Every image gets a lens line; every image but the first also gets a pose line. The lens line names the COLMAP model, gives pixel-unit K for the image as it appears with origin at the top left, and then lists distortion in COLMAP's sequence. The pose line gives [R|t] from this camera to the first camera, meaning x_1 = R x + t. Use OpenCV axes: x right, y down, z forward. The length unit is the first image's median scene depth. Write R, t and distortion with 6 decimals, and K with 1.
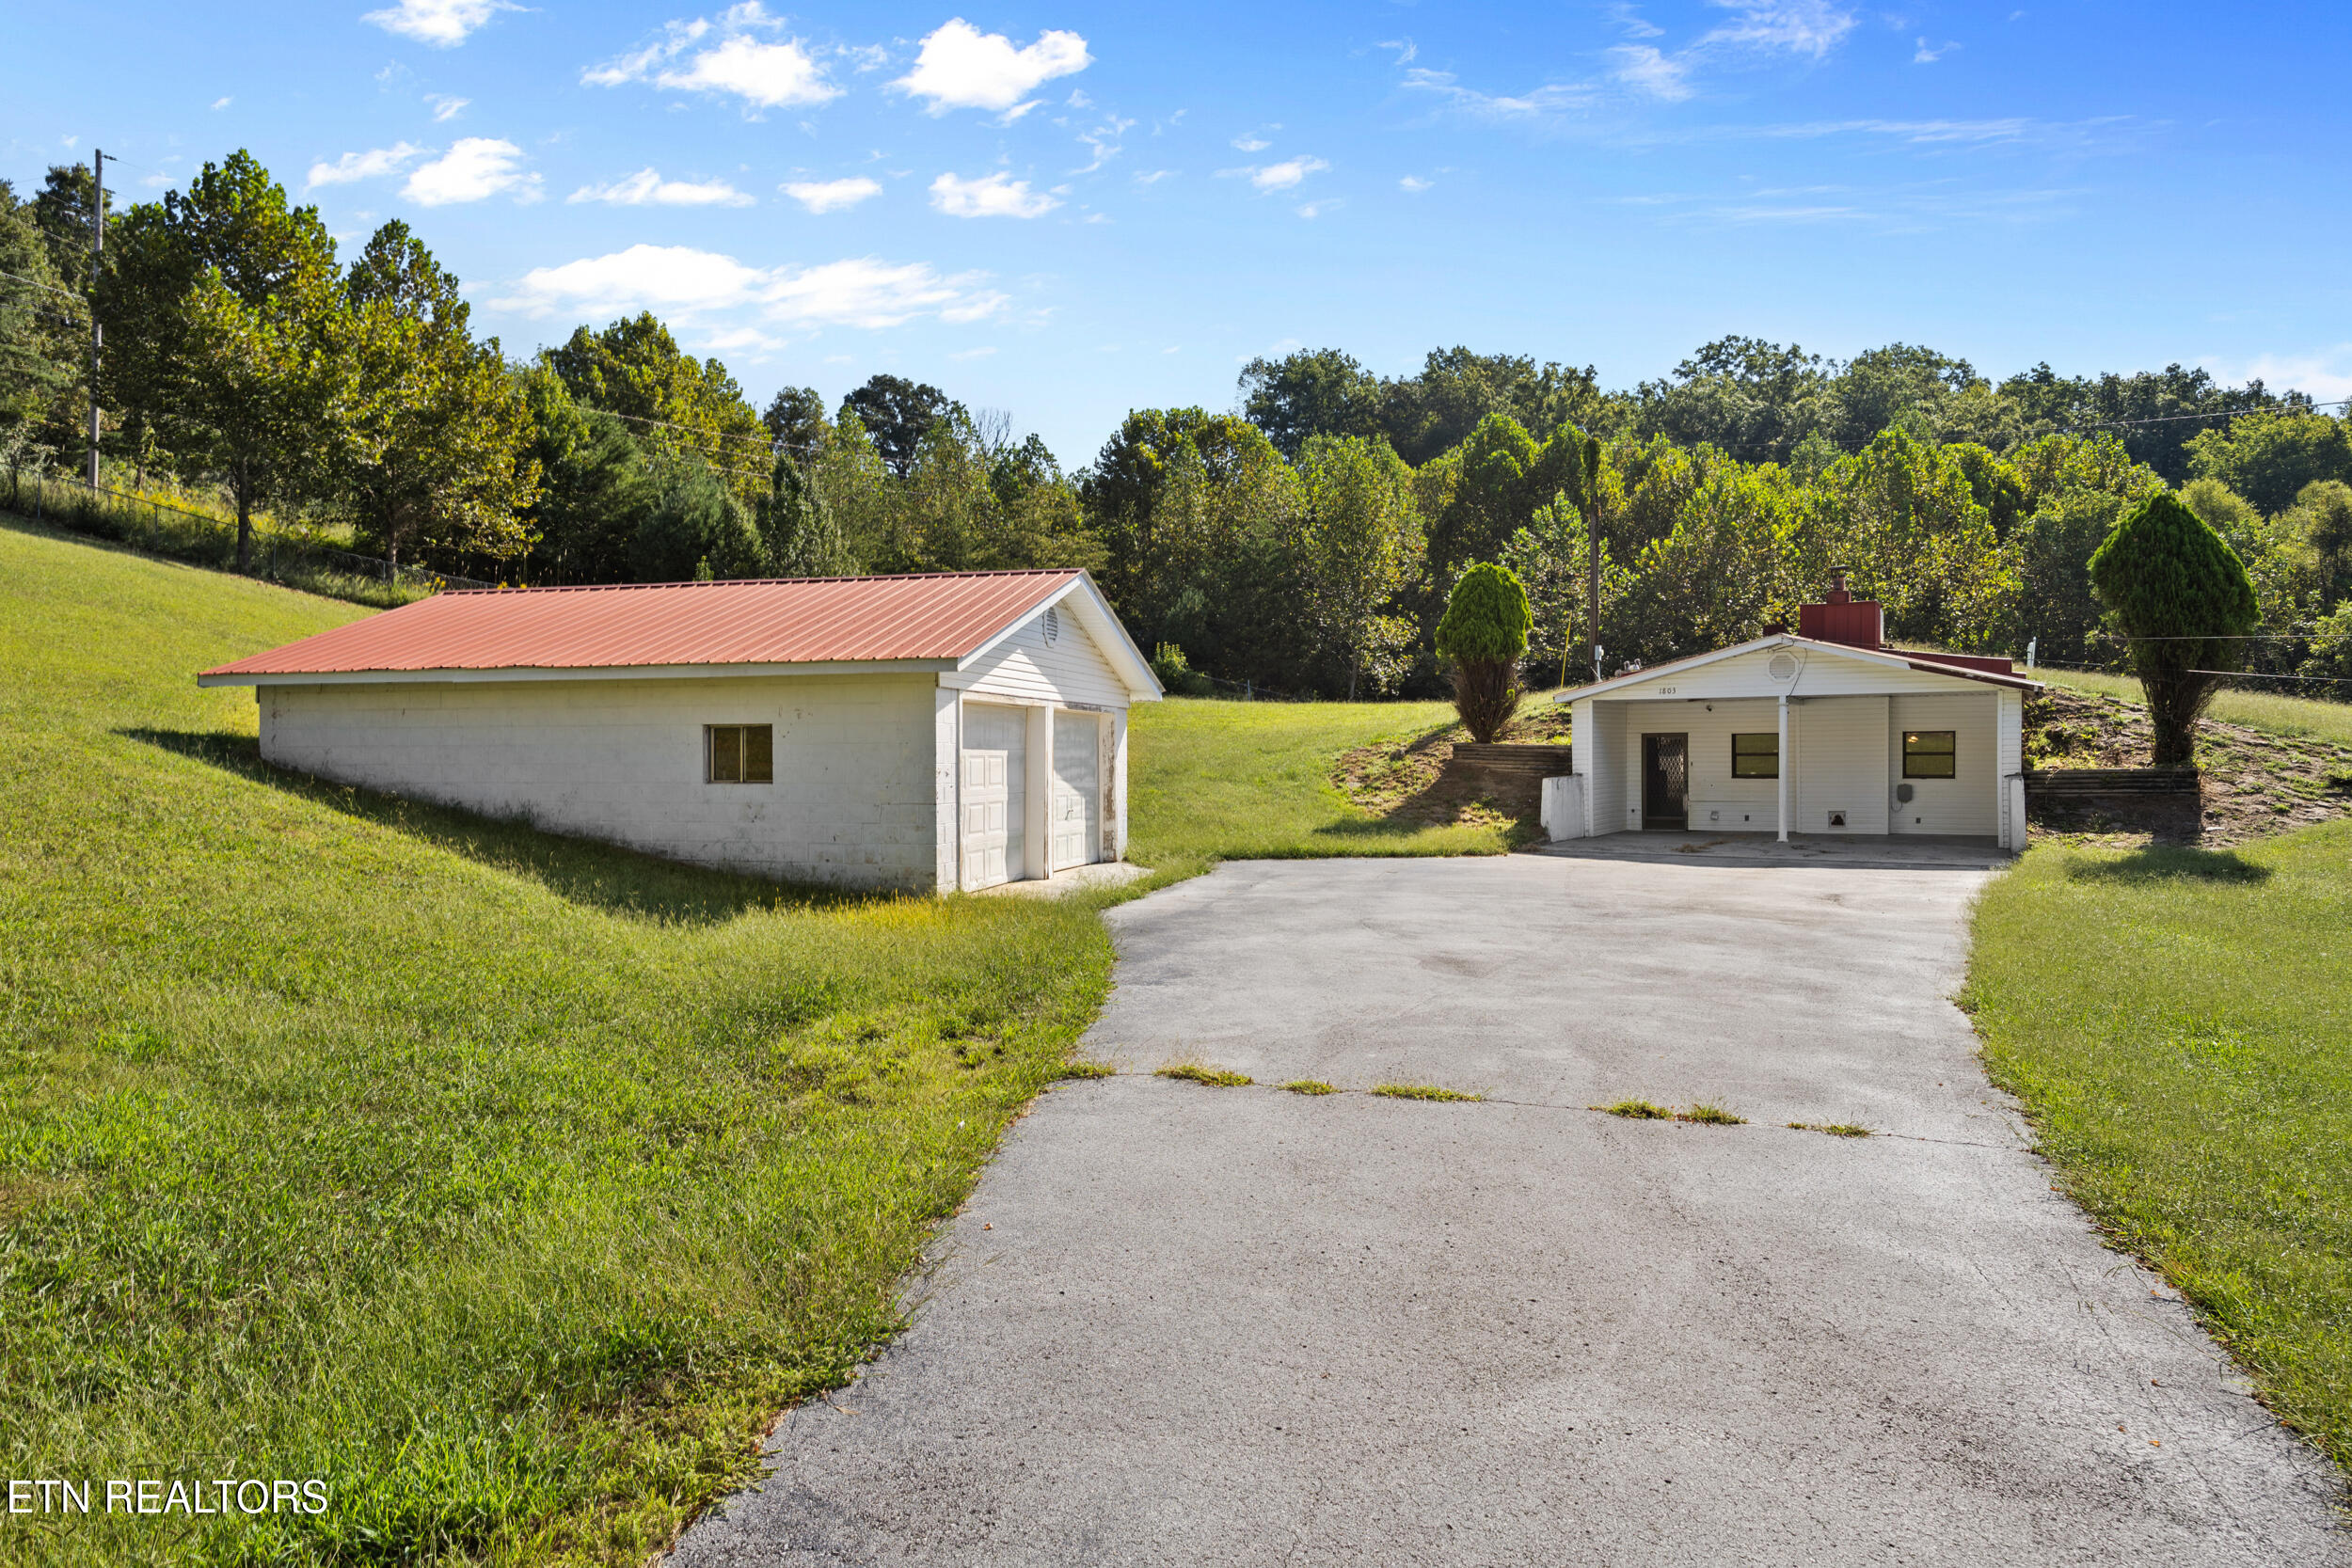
lens RADIAL K [[2019.6, 0, 1176.0], [0, 2019.6, 784.0], [0, 0, 1]] dist [0.004800, 0.002245]
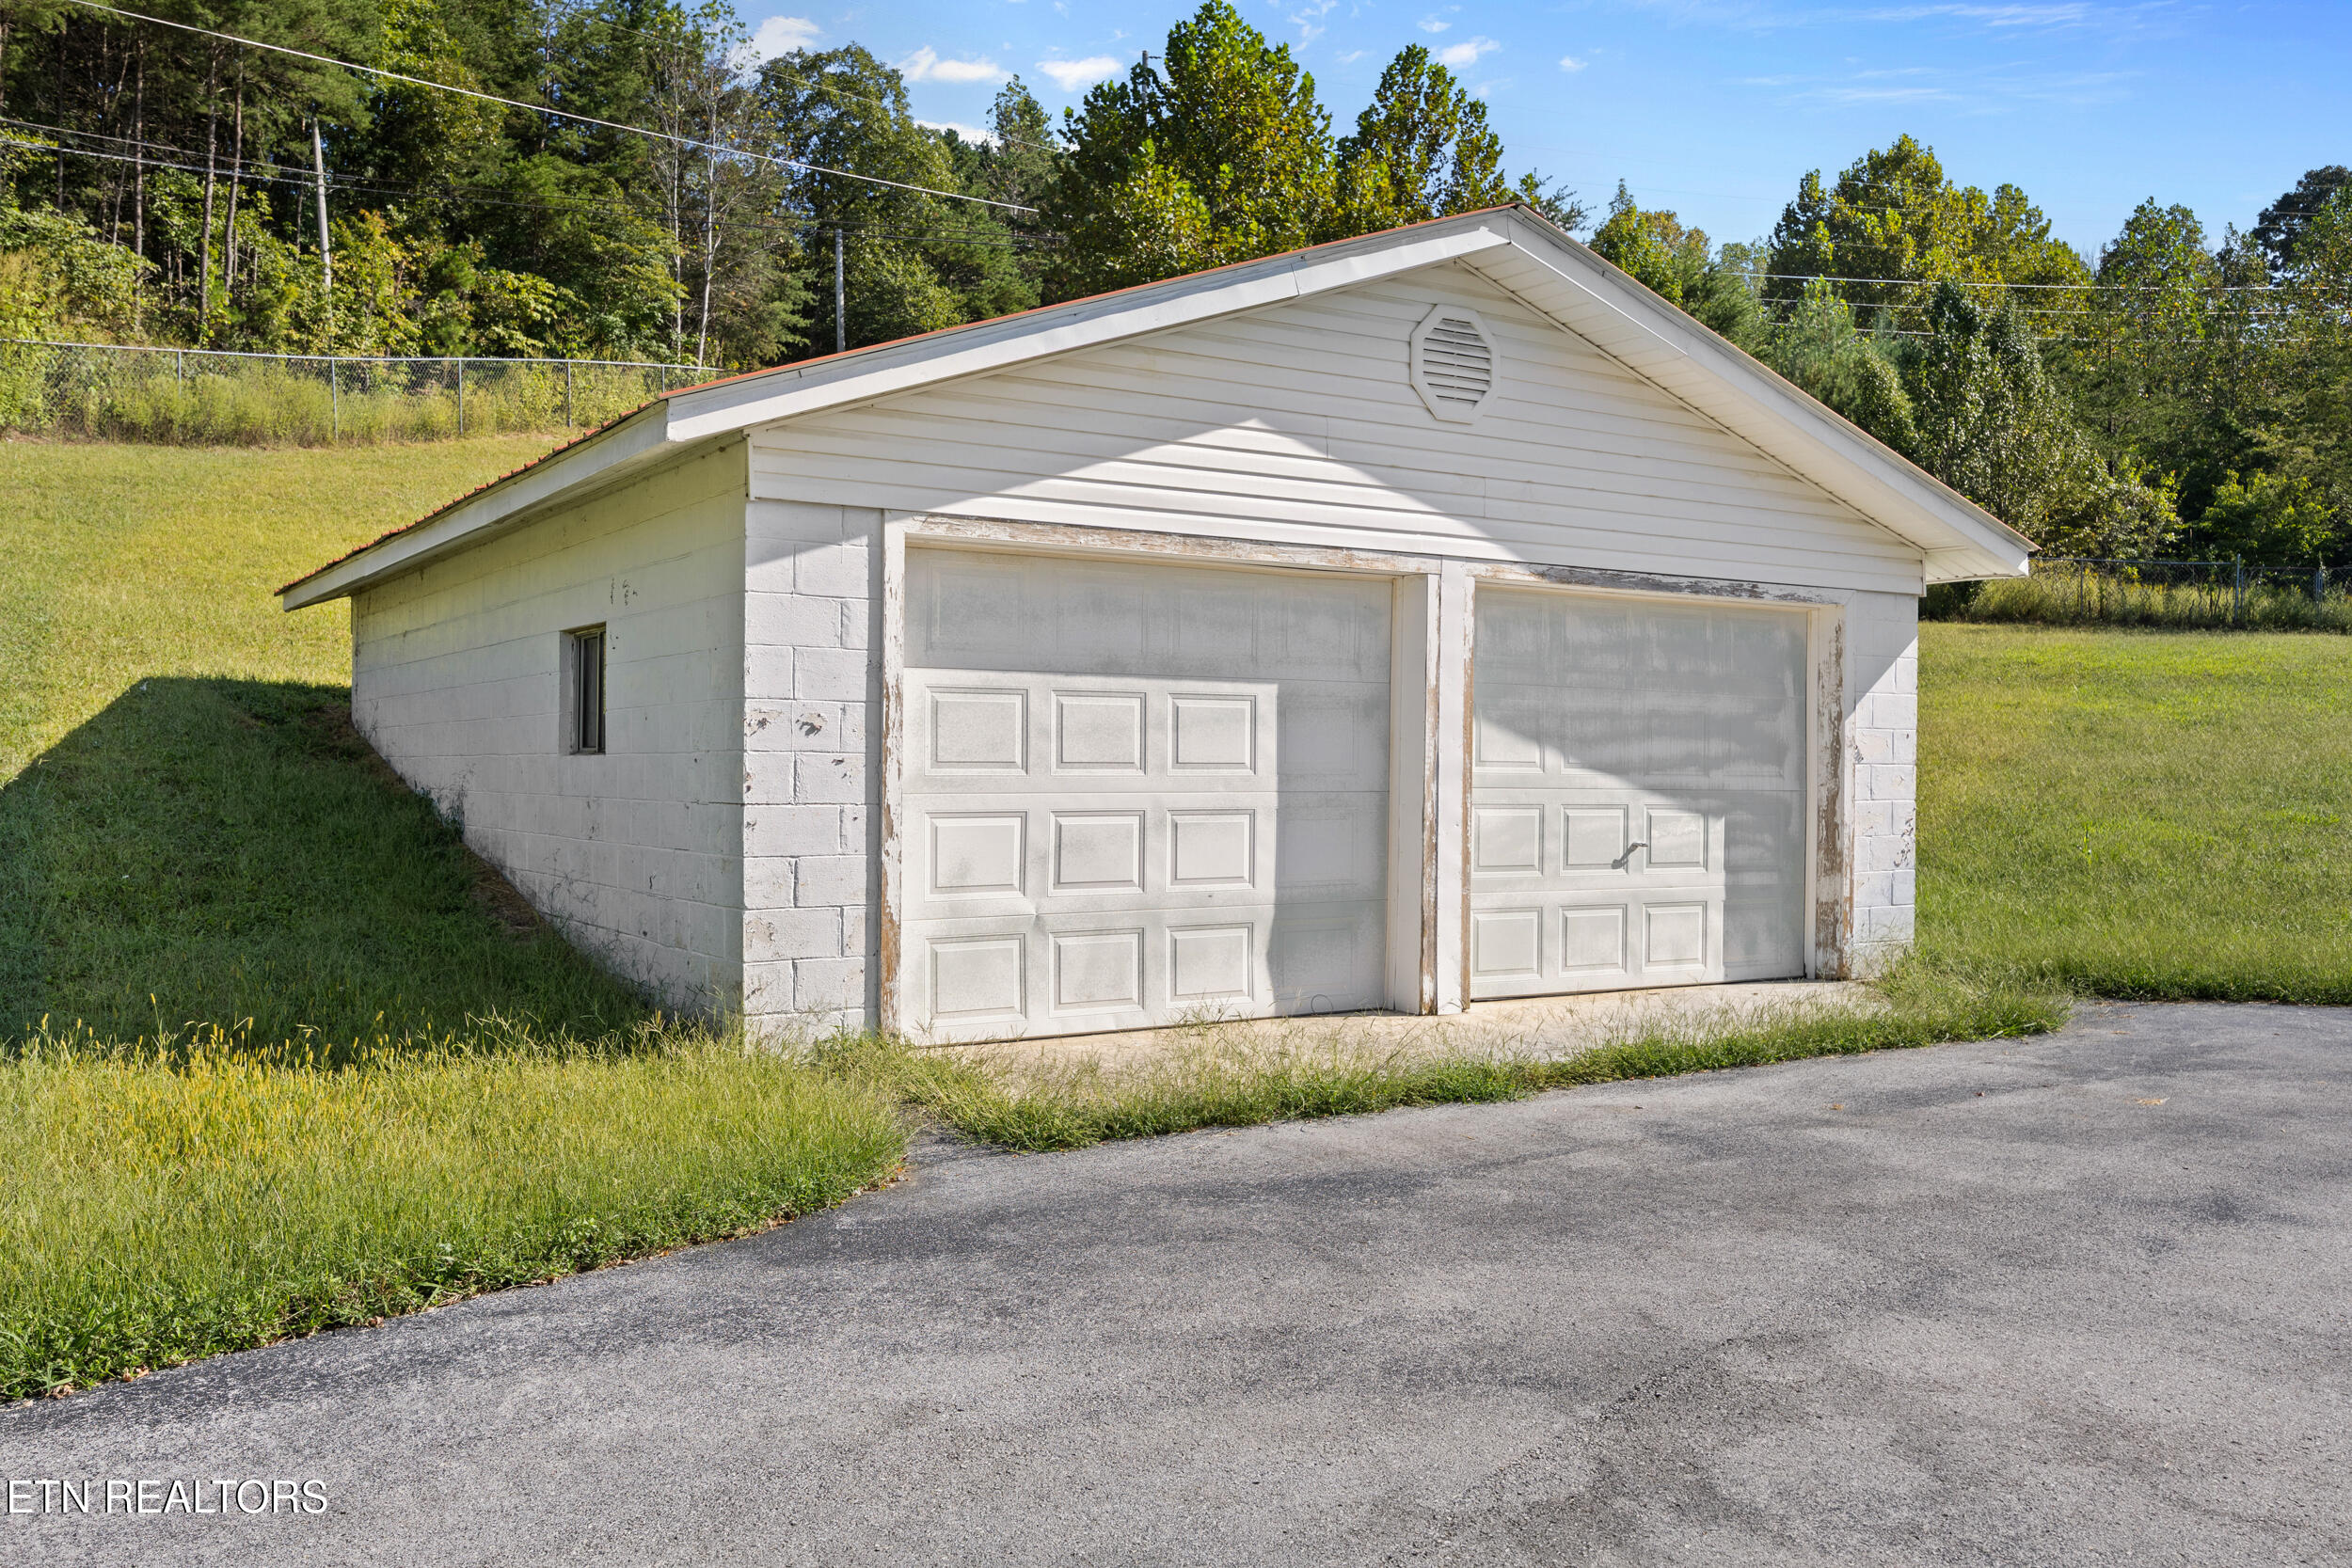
lens RADIAL K [[2019.6, 0, 1176.0], [0, 2019.6, 784.0], [0, 0, 1]] dist [0.004800, 0.002245]
pose [[0.674351, 0.011658, -0.738319, 0.109505], [-0.022022, 0.999748, -0.004329, 0.002936], [0.738083, 0.019179, 0.674438, 0.401646]]
